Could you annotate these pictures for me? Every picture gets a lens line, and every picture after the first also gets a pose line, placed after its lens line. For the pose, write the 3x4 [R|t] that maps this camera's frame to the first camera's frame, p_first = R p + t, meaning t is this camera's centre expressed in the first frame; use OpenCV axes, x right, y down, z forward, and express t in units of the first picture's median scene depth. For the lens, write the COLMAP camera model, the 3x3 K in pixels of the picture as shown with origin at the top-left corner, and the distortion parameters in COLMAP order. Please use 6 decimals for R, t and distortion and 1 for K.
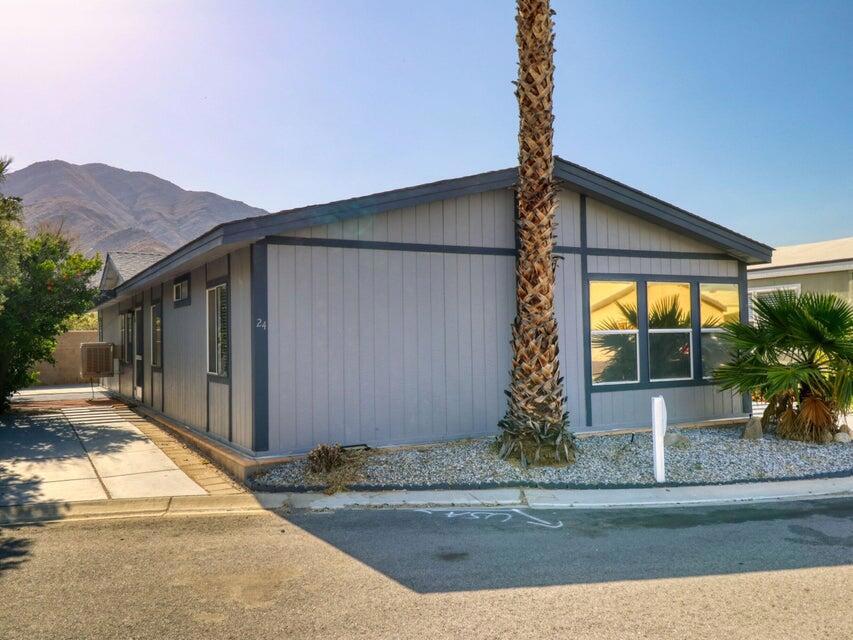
lens RADIAL K [[746.0, 0, 425.5], [0, 746.0, 302.1], [0, 0, 1]] dist [0.008544, 0.003093]
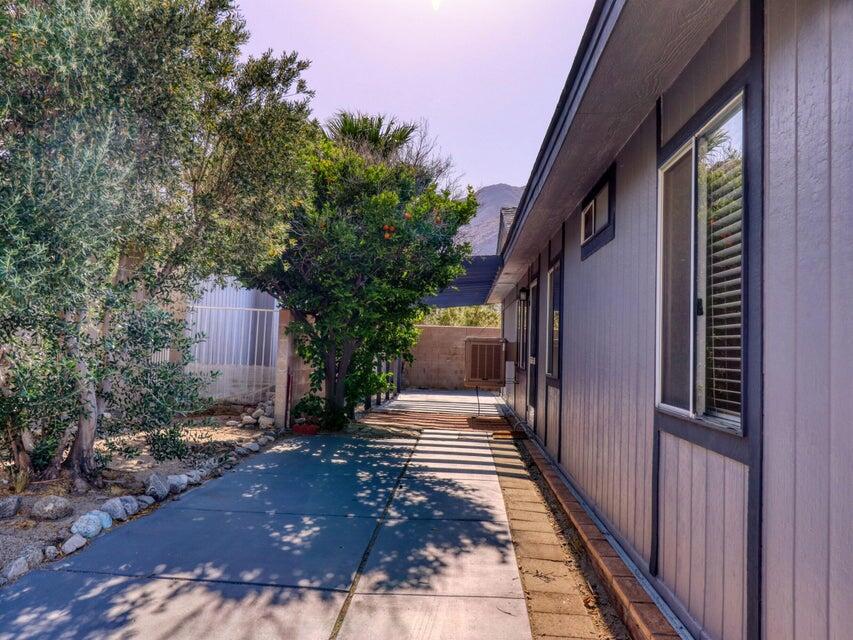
lens RADIAL K [[746.0, 0, 425.5], [0, 746.0, 302.1], [0, 0, 1]] dist [0.008544, 0.003093]
pose [[0.850643, 0.015995, -0.525500, -0.138515], [-0.025477, 0.999617, -0.010814, 0.036402], [0.525126, 0.022587, 0.850725, 0.443296]]
